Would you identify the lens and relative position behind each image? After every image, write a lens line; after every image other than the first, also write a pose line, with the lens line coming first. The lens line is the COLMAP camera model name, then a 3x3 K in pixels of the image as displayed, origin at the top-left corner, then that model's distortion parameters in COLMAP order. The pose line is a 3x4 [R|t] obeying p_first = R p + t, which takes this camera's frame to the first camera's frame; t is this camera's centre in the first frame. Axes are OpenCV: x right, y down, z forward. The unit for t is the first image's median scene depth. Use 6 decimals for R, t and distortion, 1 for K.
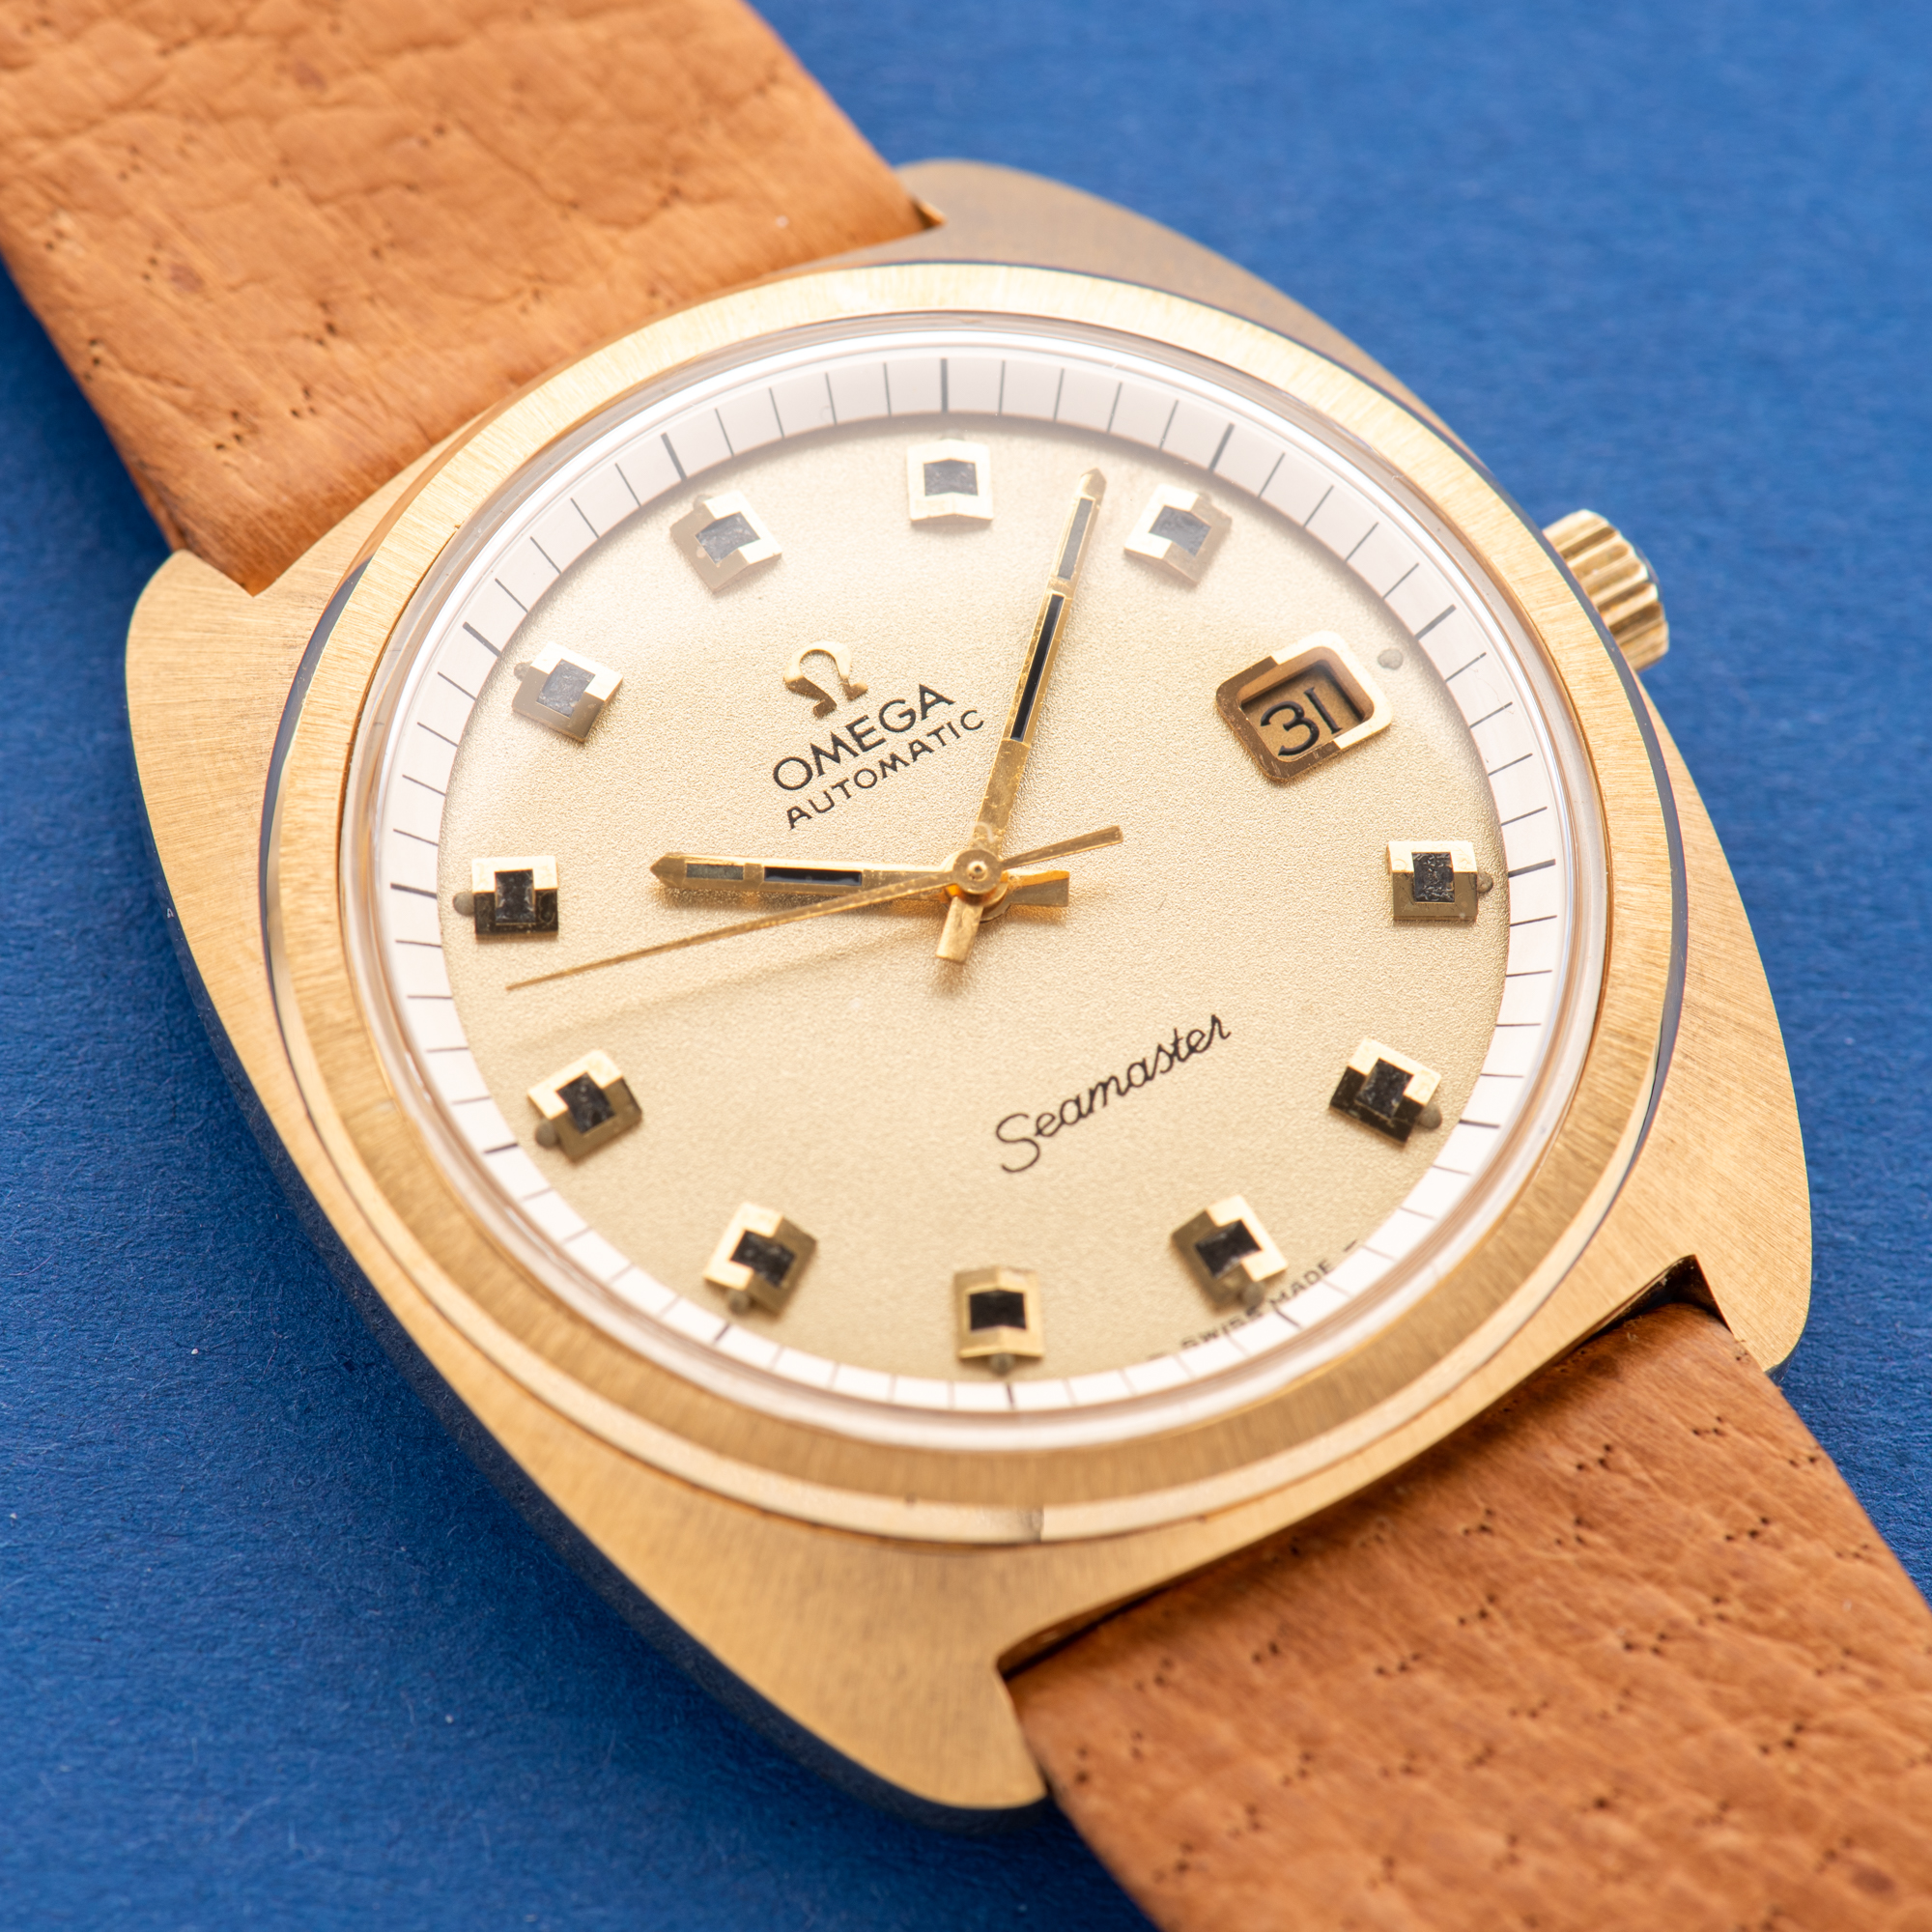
lens RADIAL K [[14102.5, 0, 966.0], [0, 14102.5, 966.0], [0, 0, 1]] dist [-0.204495, -35.240586]
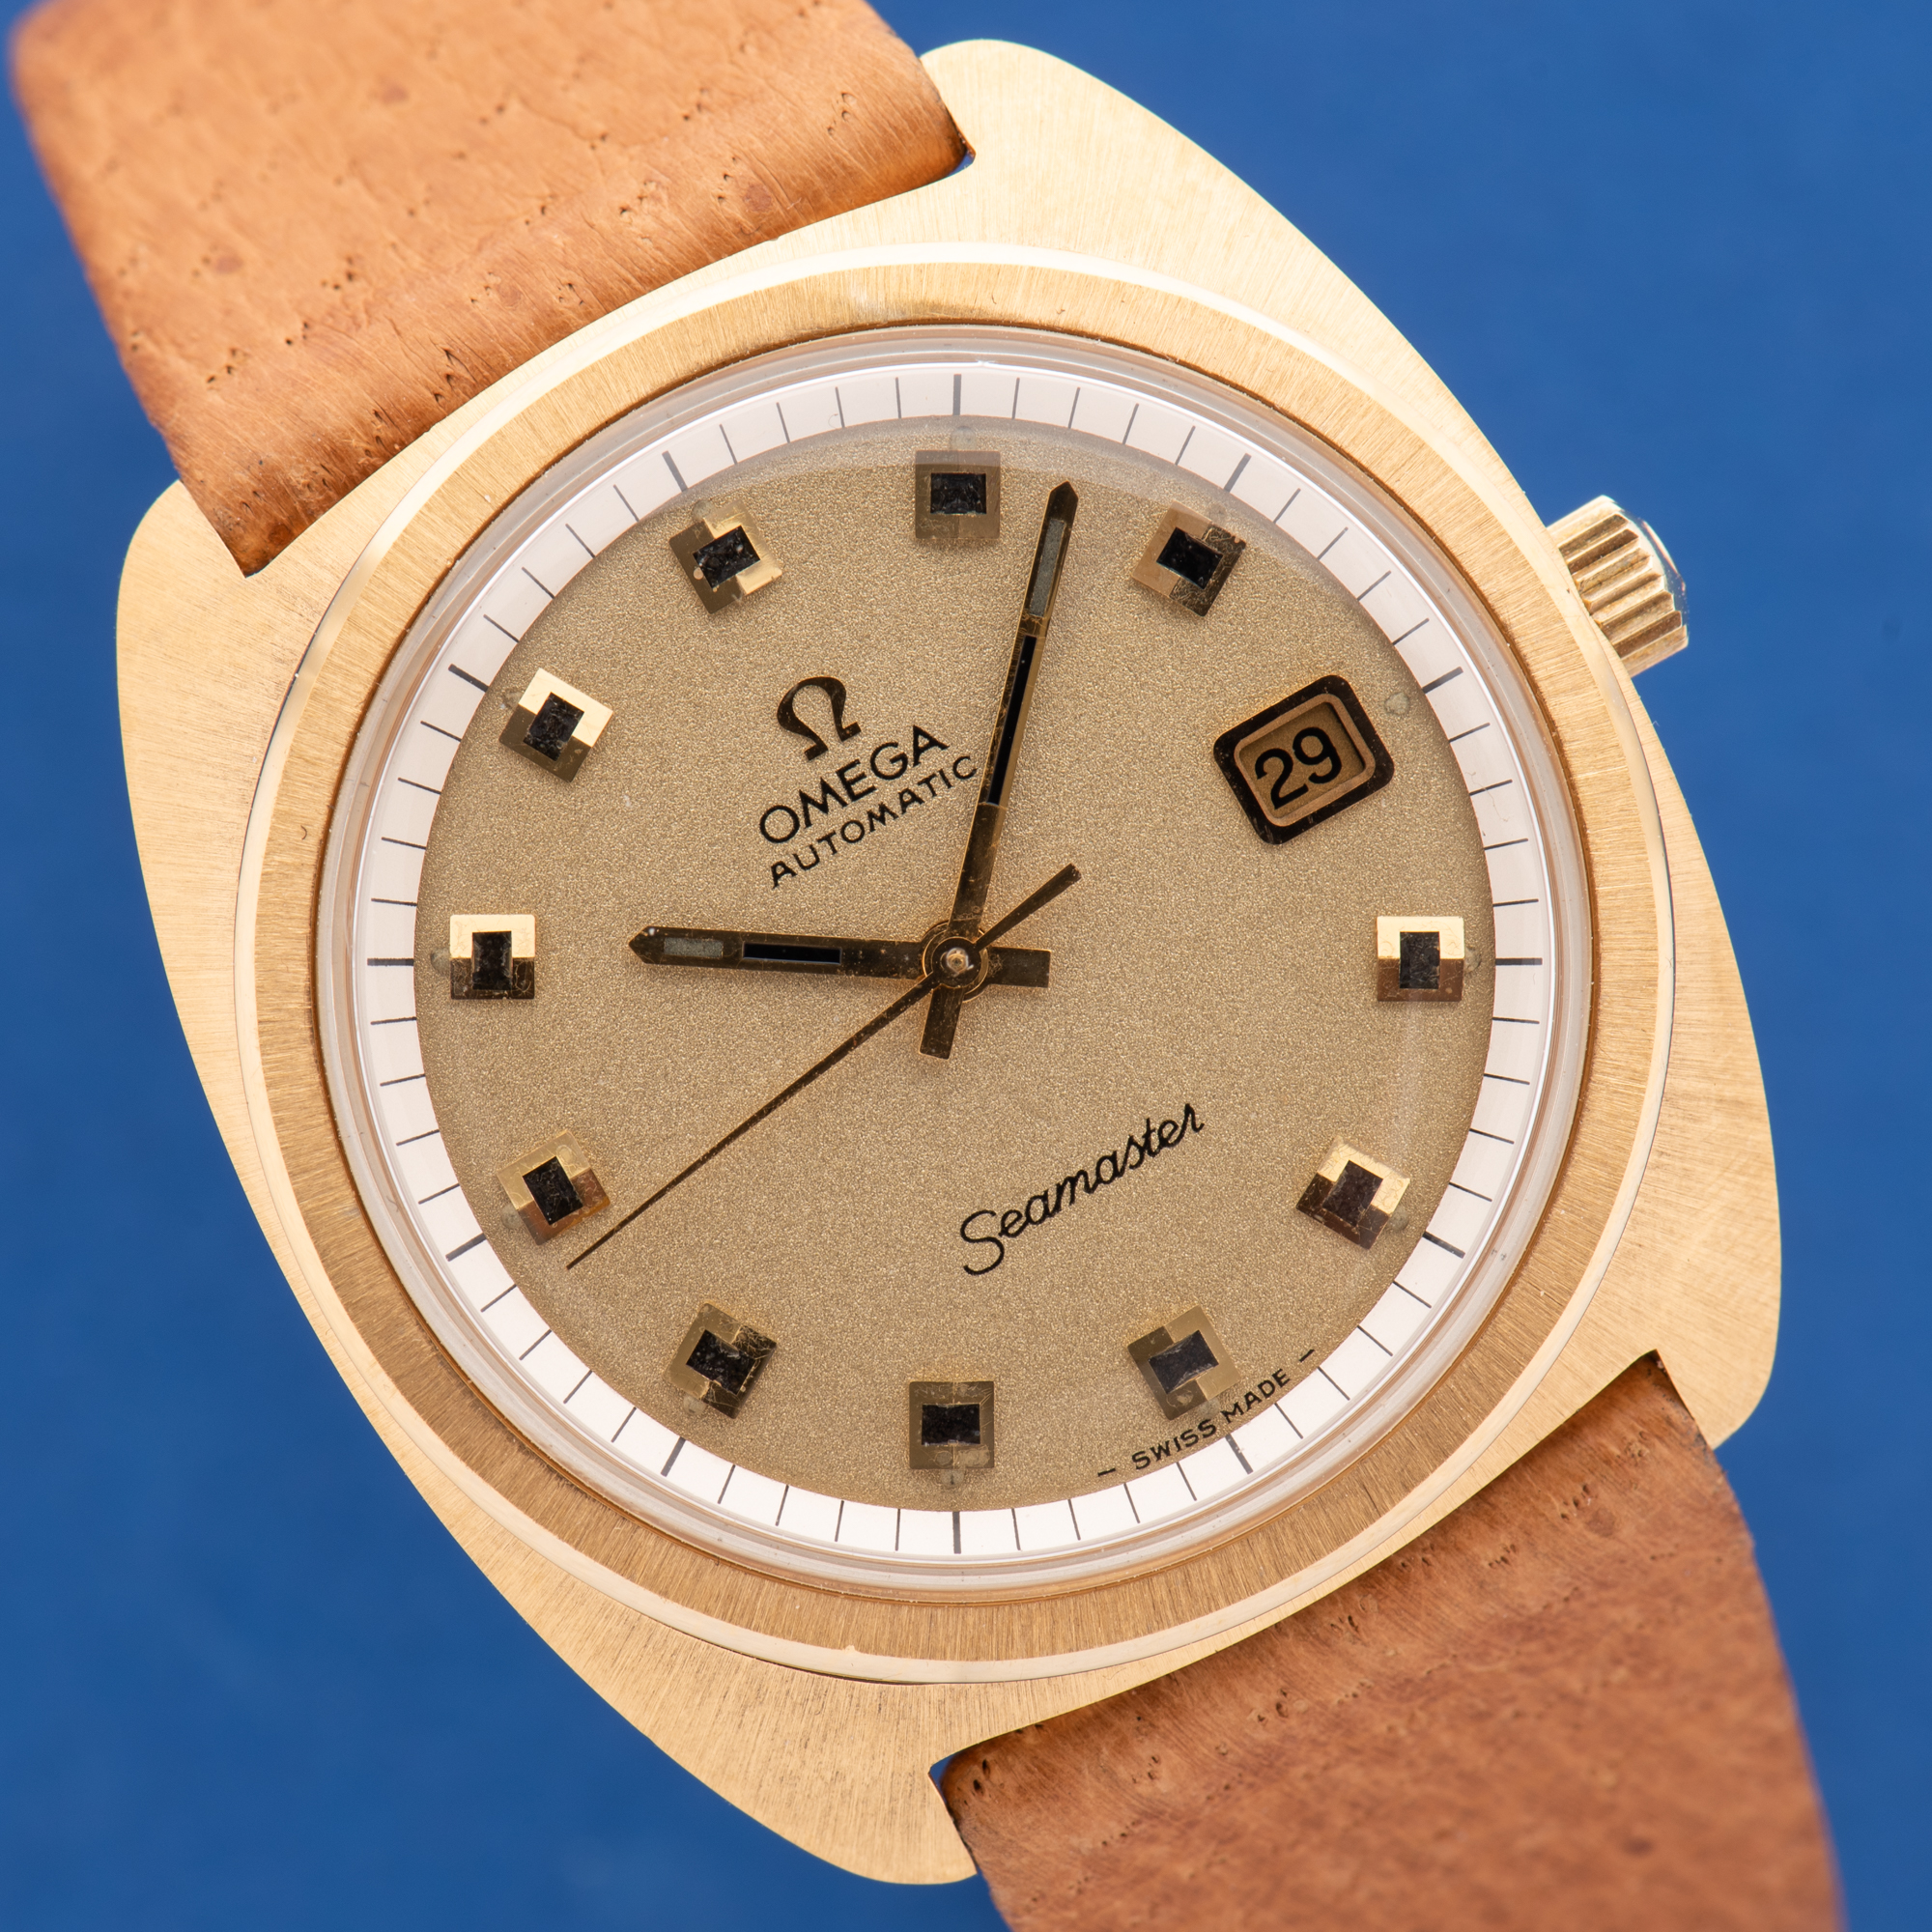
lens RADIAL K [[14102.5, 0, 966.0], [0, 14102.5, 966.0], [0, 0, 1]] dist [-0.204495, -35.240586]
pose [[0.997634, 0.058750, -0.035698, 0.036919], [-0.037695, 0.901751, 0.430609, -0.433921], [0.057489, -0.428245, 0.901832, 0.104065]]
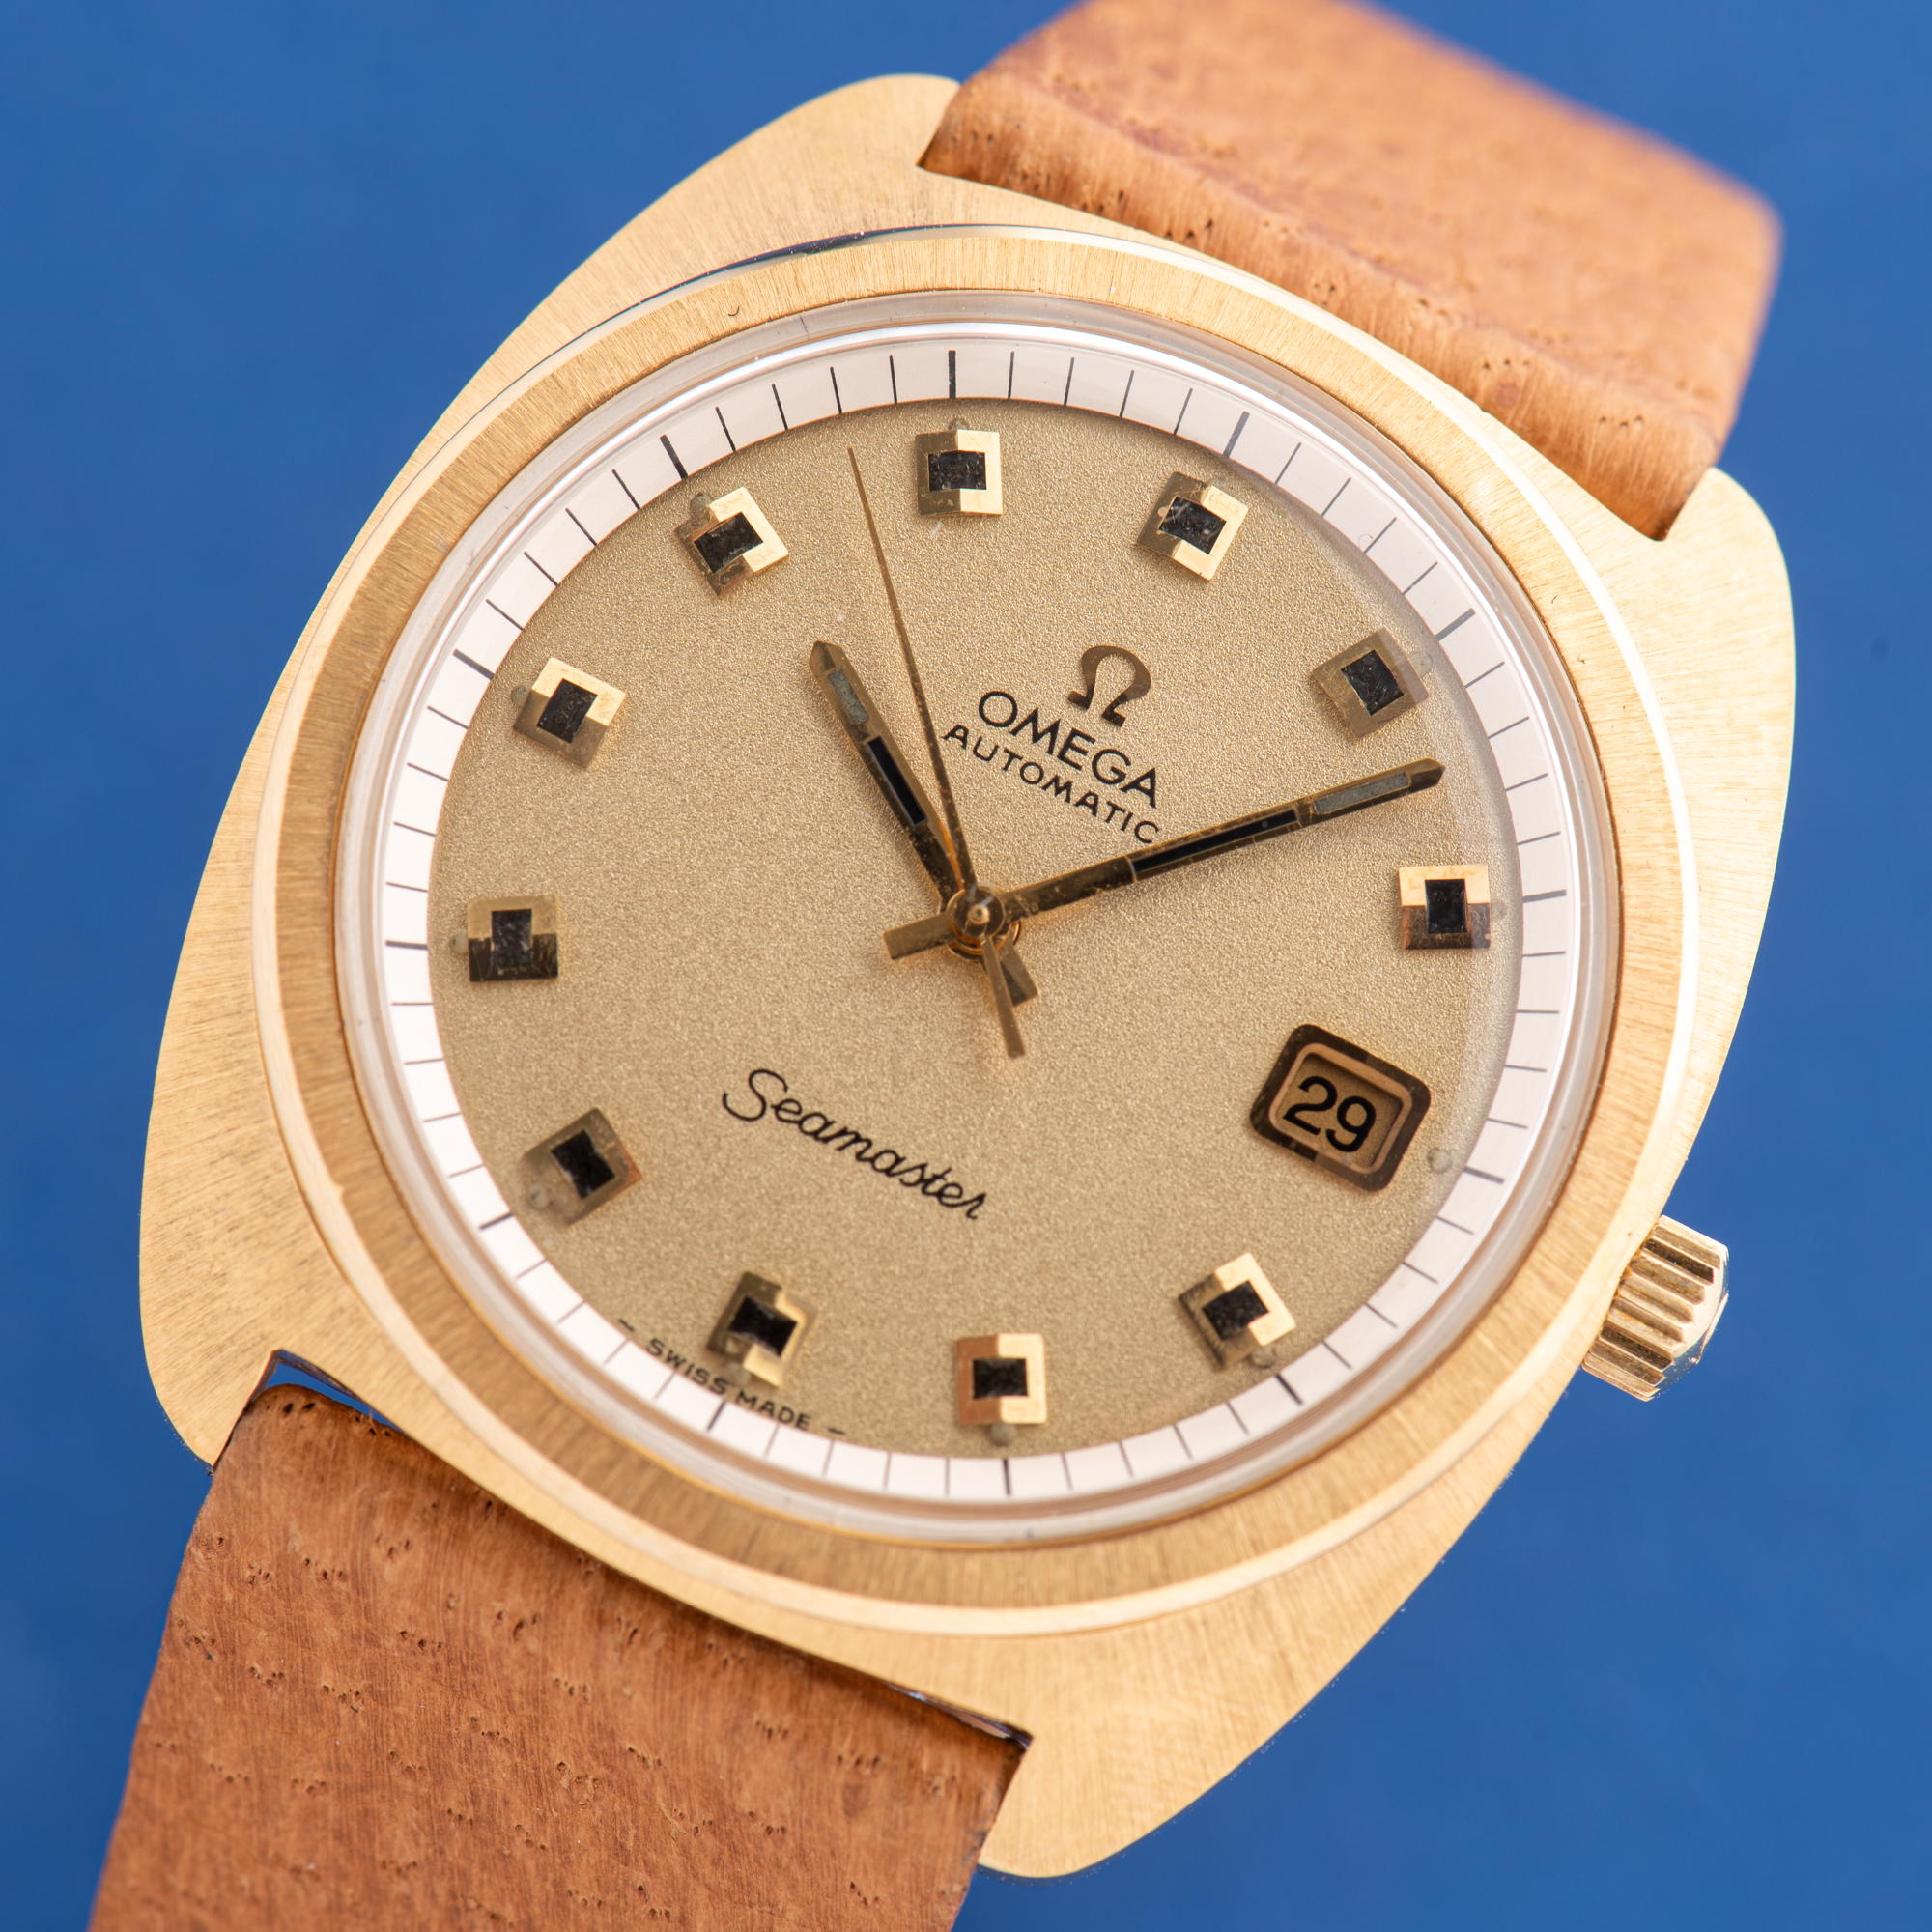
lens RADIAL K [[14102.5, 0, 966.0], [0, 14102.5, 966.0], [0, 0, 1]] dist [-0.204495, -35.240586]
pose [[0.493453, 0.833499, -0.248563, 0.248853], [-0.780858, 0.550408, 0.295487, -0.295872], [0.383099, 0.048284, 0.922444, 0.088014]]
